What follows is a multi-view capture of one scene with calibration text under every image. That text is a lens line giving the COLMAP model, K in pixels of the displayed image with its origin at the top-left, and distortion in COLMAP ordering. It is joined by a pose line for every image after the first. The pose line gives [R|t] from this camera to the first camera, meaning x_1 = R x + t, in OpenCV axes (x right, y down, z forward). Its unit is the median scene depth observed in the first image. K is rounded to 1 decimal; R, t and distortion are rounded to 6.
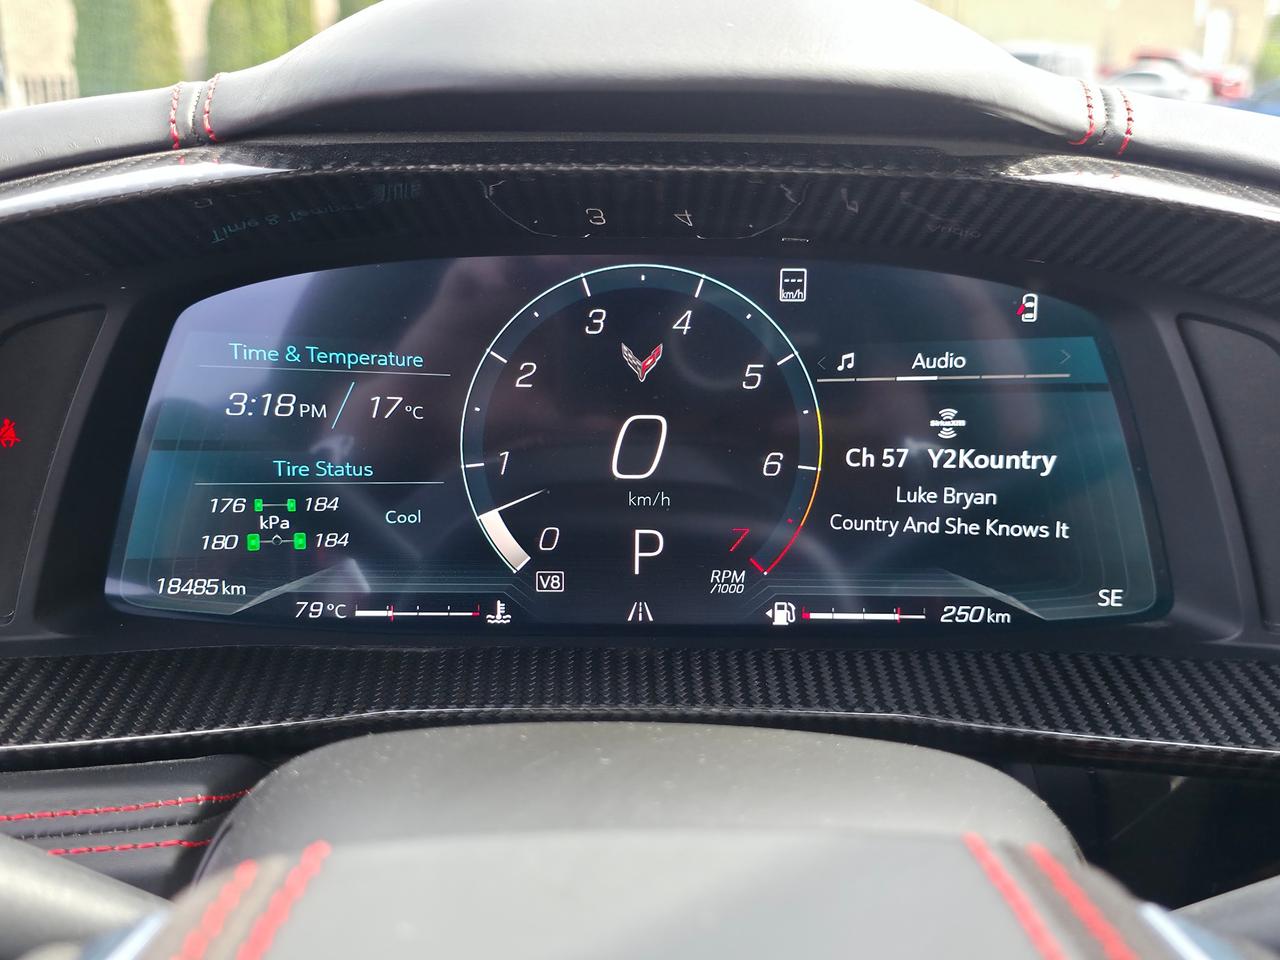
lens RADIAL K [[1285.9, 0, 640.0], [0, 1285.9, 480.0], [0, 0, 1]] dist [0.179840, -0.449361]
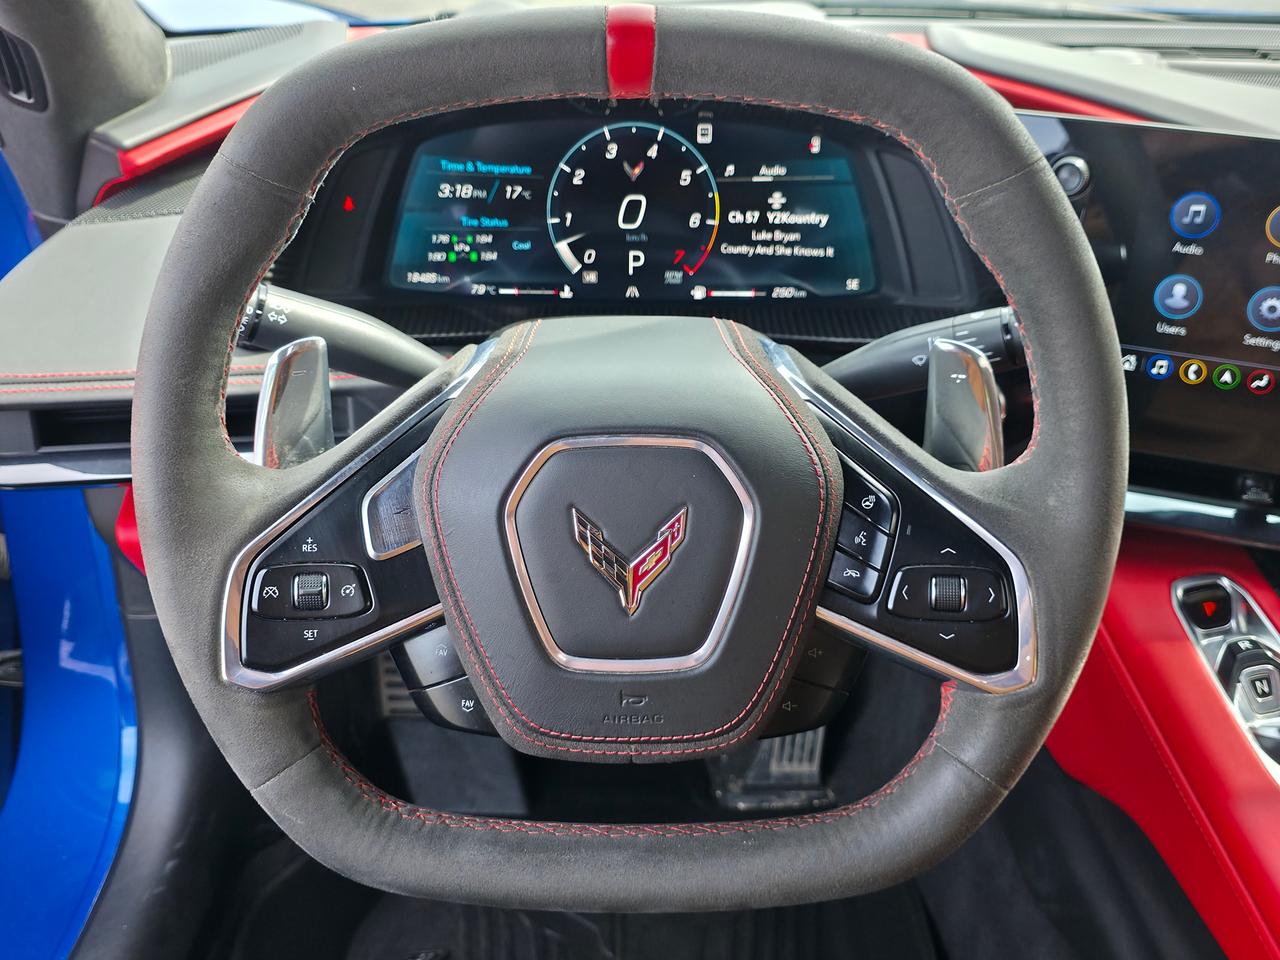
lens RADIAL K [[1285.9, 0, 640.0], [0, 1285.9, 480.0], [0, 0, 1]] dist [0.179840, -0.449361]
pose [[0.999997, 0.001780, 0.001624, 0.009677], [-0.002057, 0.981641, 0.190726, 0.000837], [-0.001255, -0.190729, 0.981642, -1.170234]]
